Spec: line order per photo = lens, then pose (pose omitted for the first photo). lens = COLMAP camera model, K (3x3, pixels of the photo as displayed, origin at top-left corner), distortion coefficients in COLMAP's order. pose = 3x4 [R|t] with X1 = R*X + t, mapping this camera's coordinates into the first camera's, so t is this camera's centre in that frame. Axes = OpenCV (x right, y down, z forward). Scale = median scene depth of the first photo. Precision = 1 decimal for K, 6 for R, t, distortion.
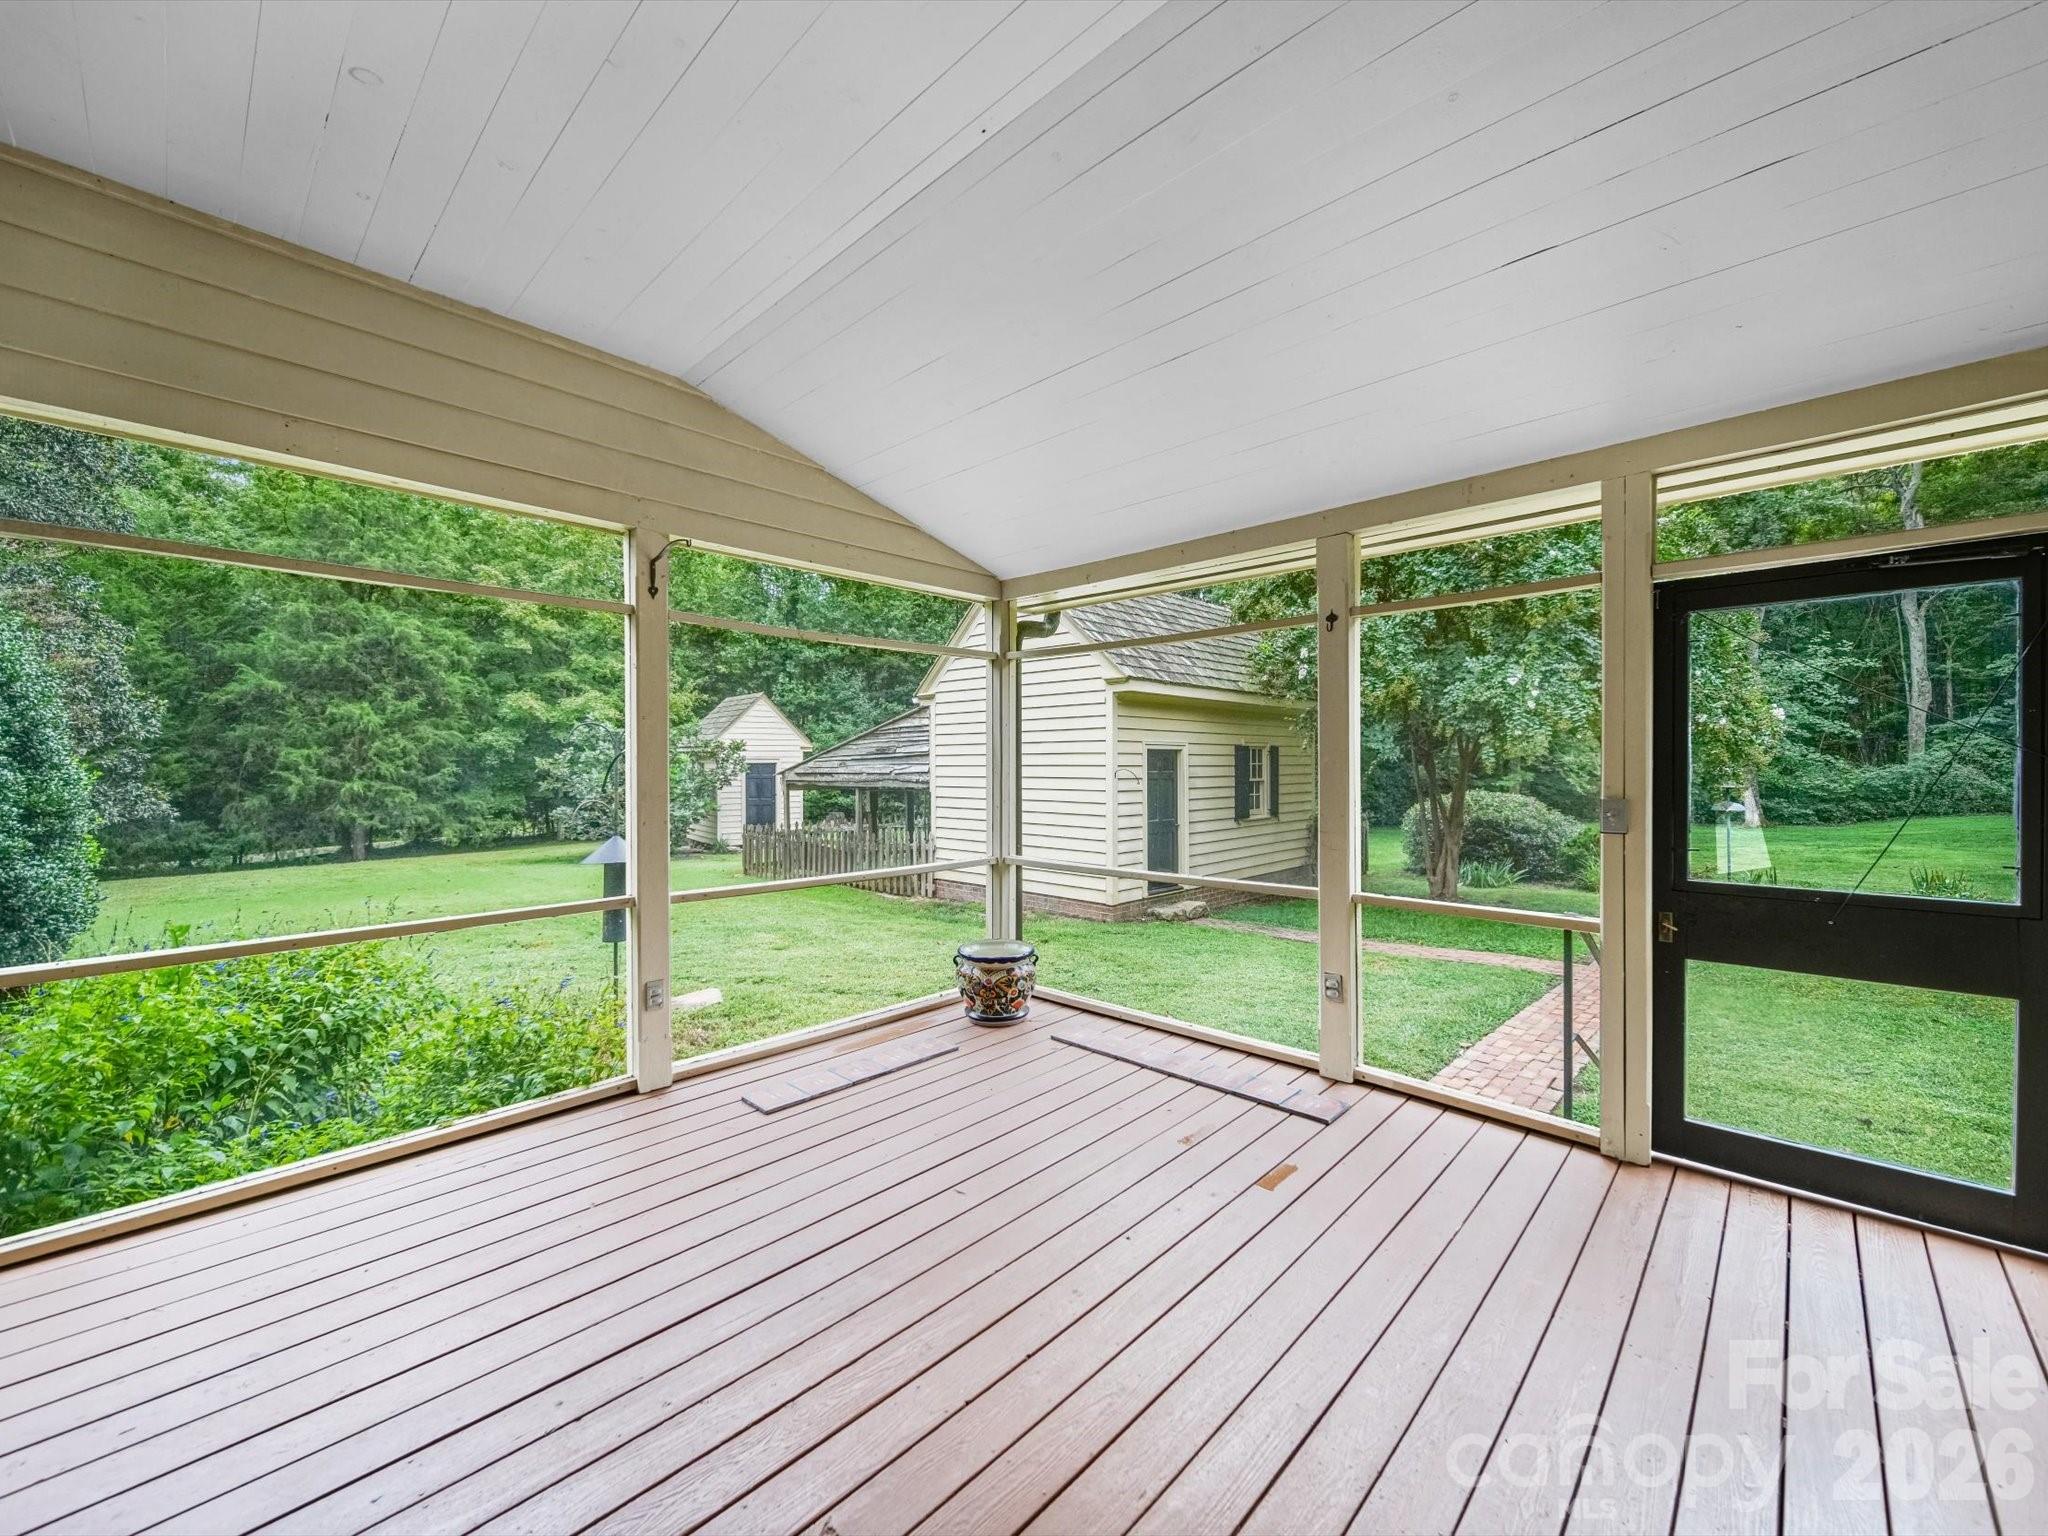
lens RADIAL K [[811.3, 0, 1024.0], [0, 811.3, 768.0], [0, 0, 1]] dist [-0.002516, -0.000309]
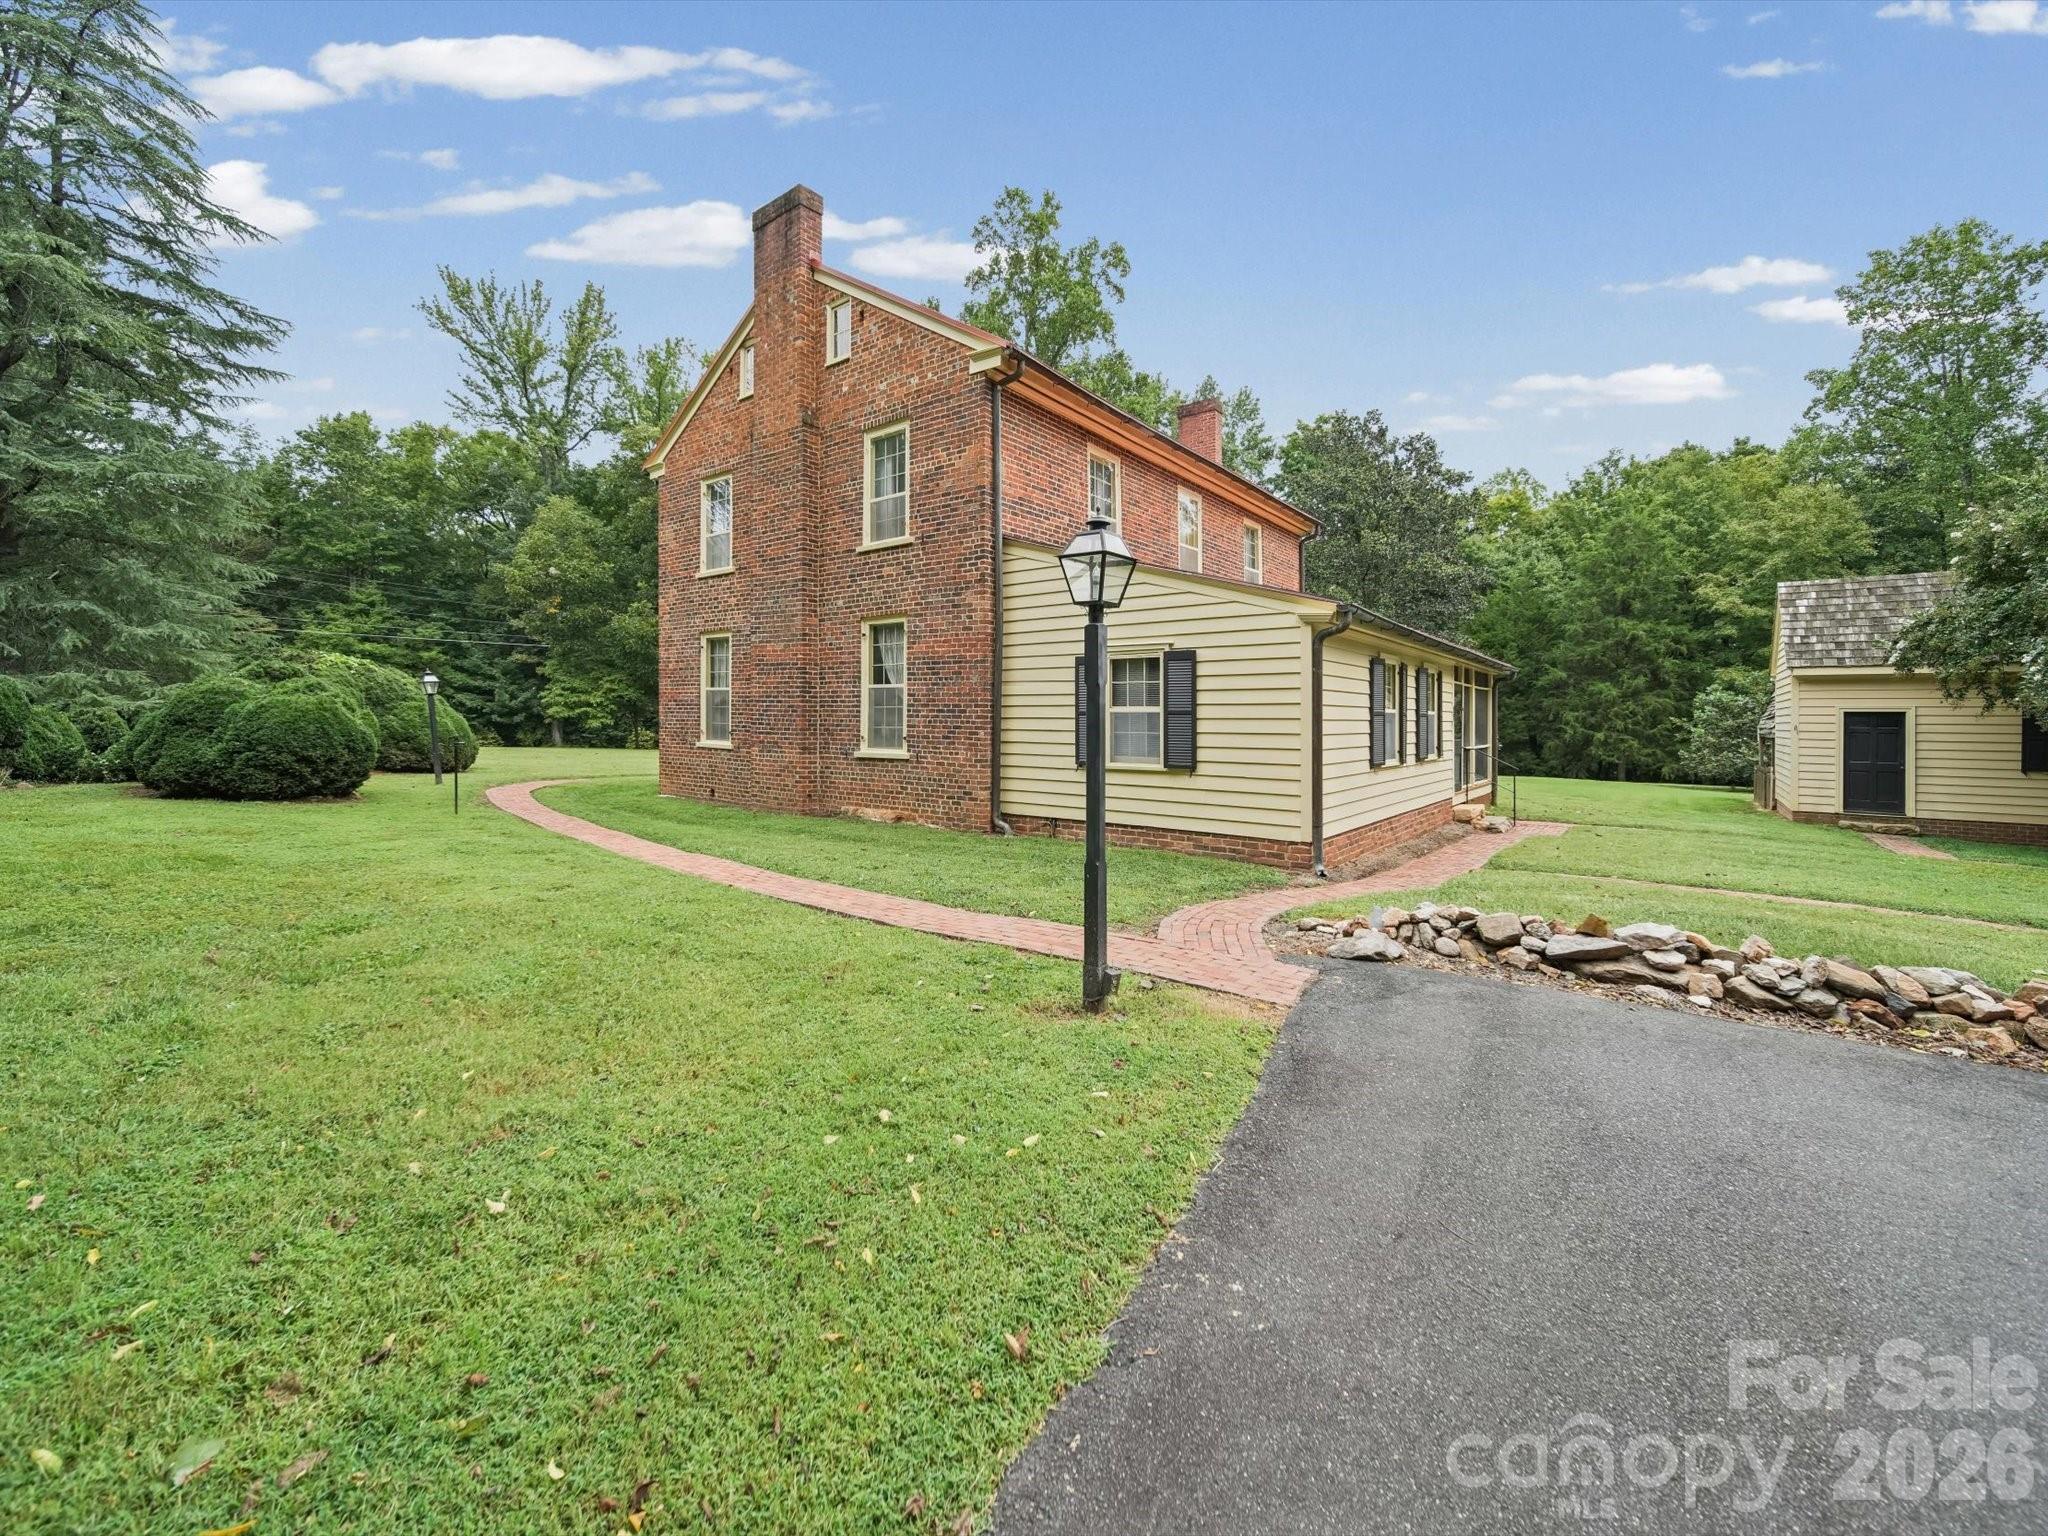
lens RADIAL K [[824.6, 0, 1025.7], [0, 824.6, 726.5], [0, 0, 1]] dist [-0.001883, -0.000294]
pose [[0.096630, 0.012293, -0.995244, 0.676707], [-0.013684, 0.999846, 0.011022, 0.002917], [0.995226, 0.012554, 0.096783, -0.283972]]
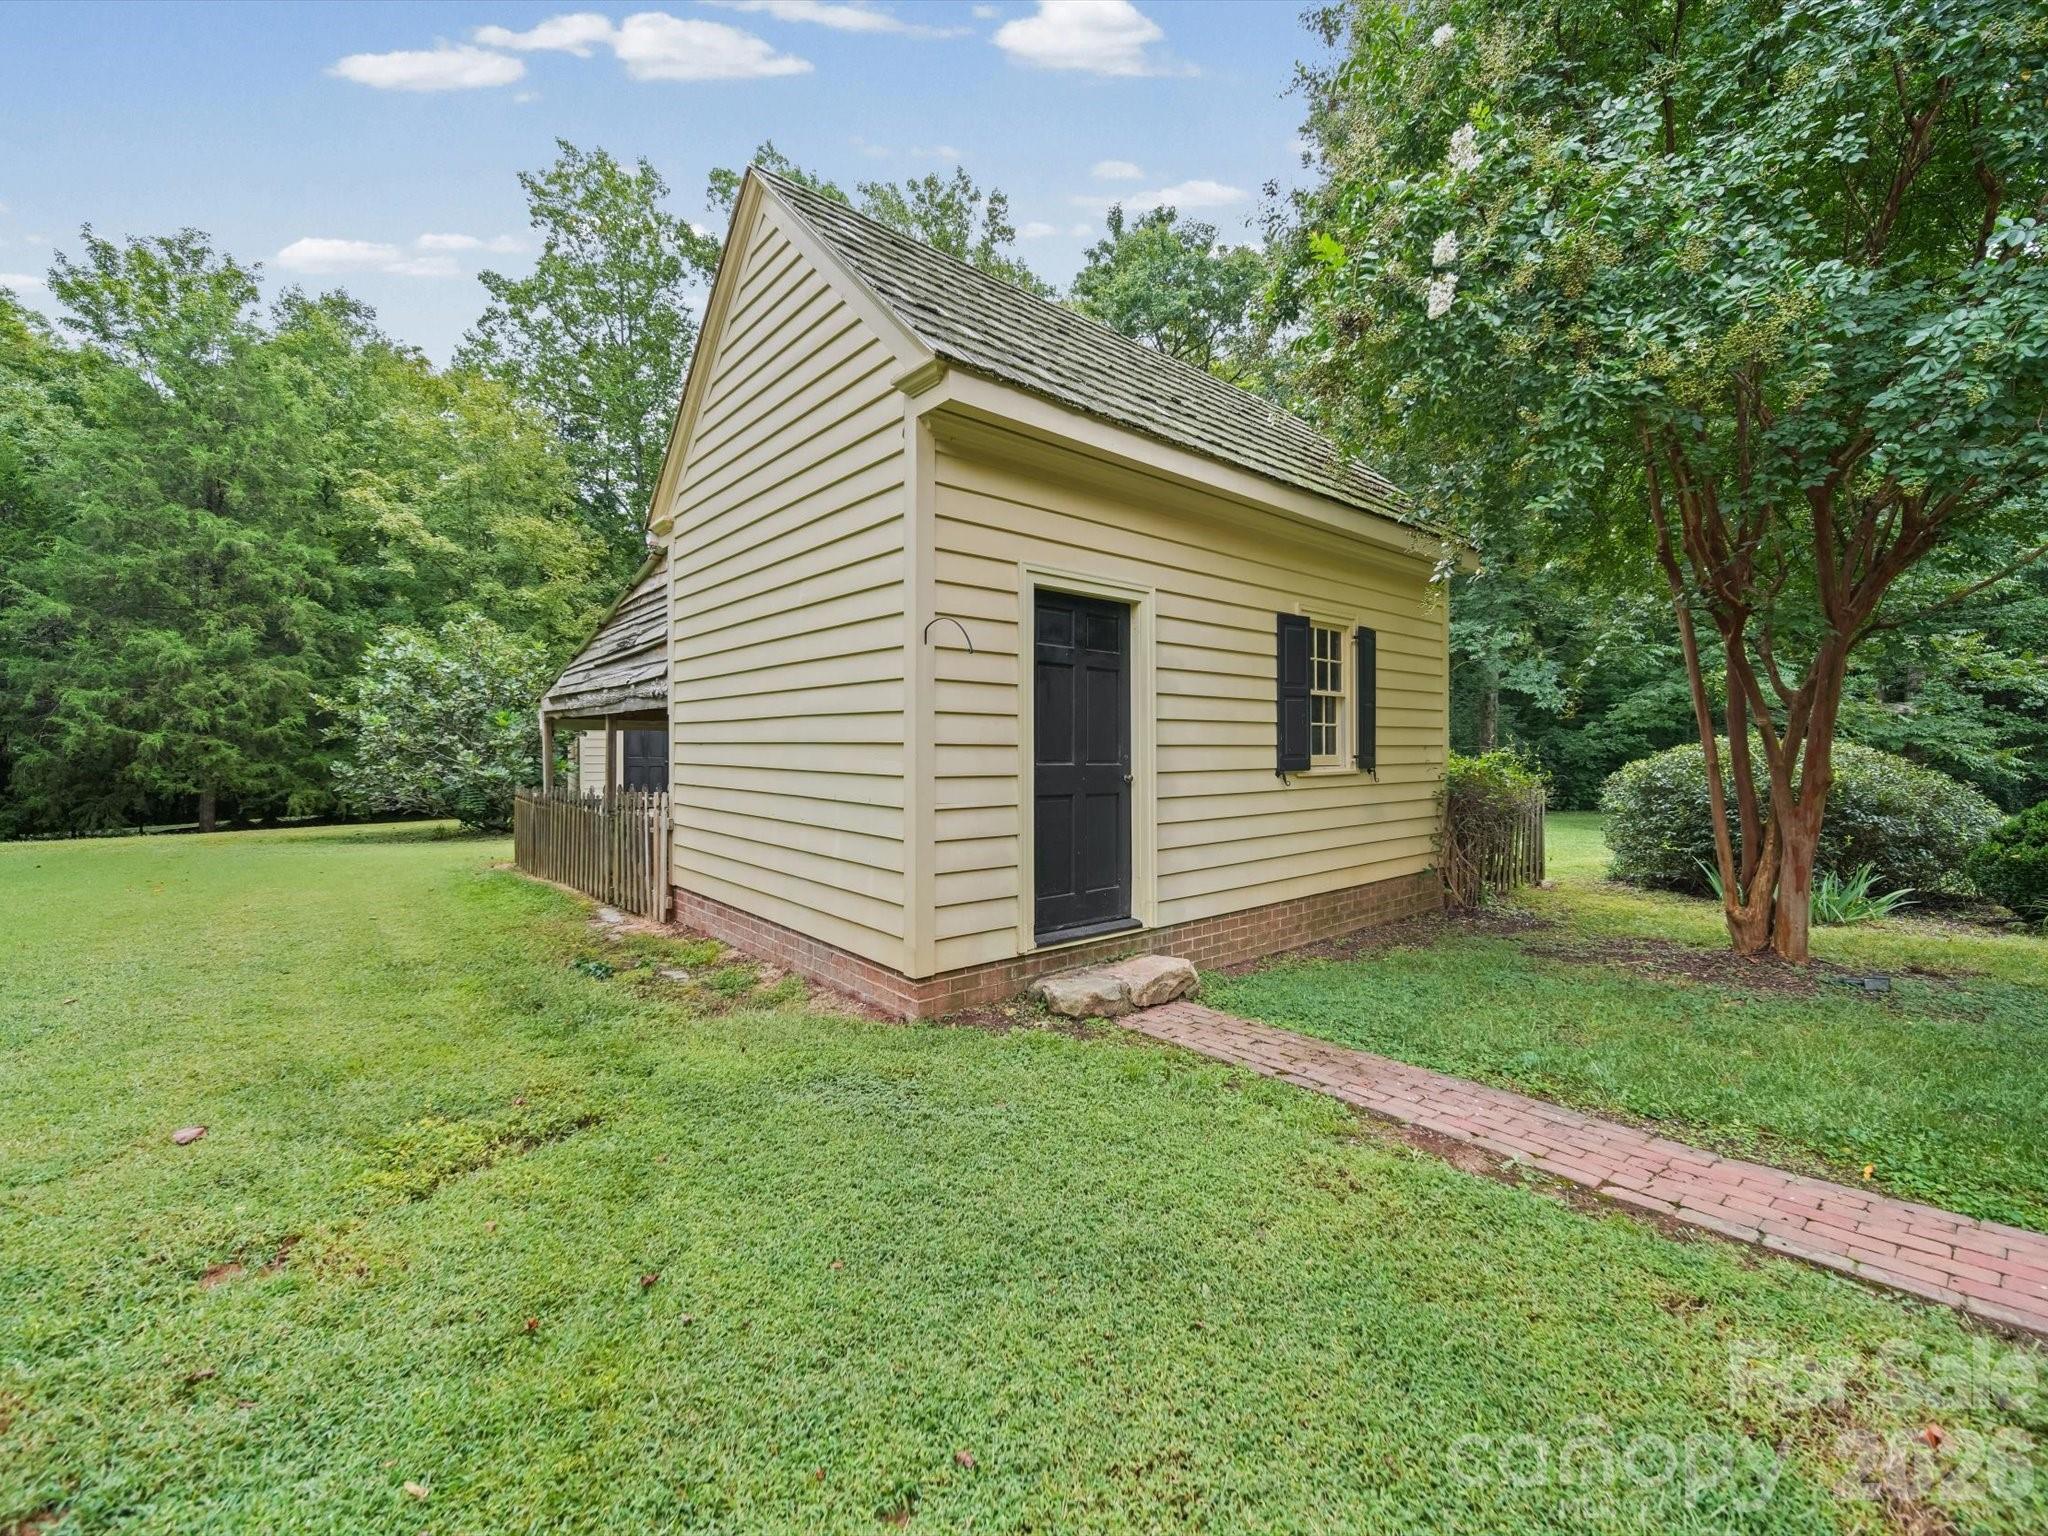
lens RADIAL K [[851.5, 0, 1035.3], [0, 851.5, 735.9], [0, 0, 1]] dist [-0.001065, -0.000255]
pose [[0.996153, 0.004960, -0.087491, 0.085439], [-0.006246, 0.999876, -0.014432, 0.026182], [0.087409, 0.014923, 0.996061, 0.260024]]
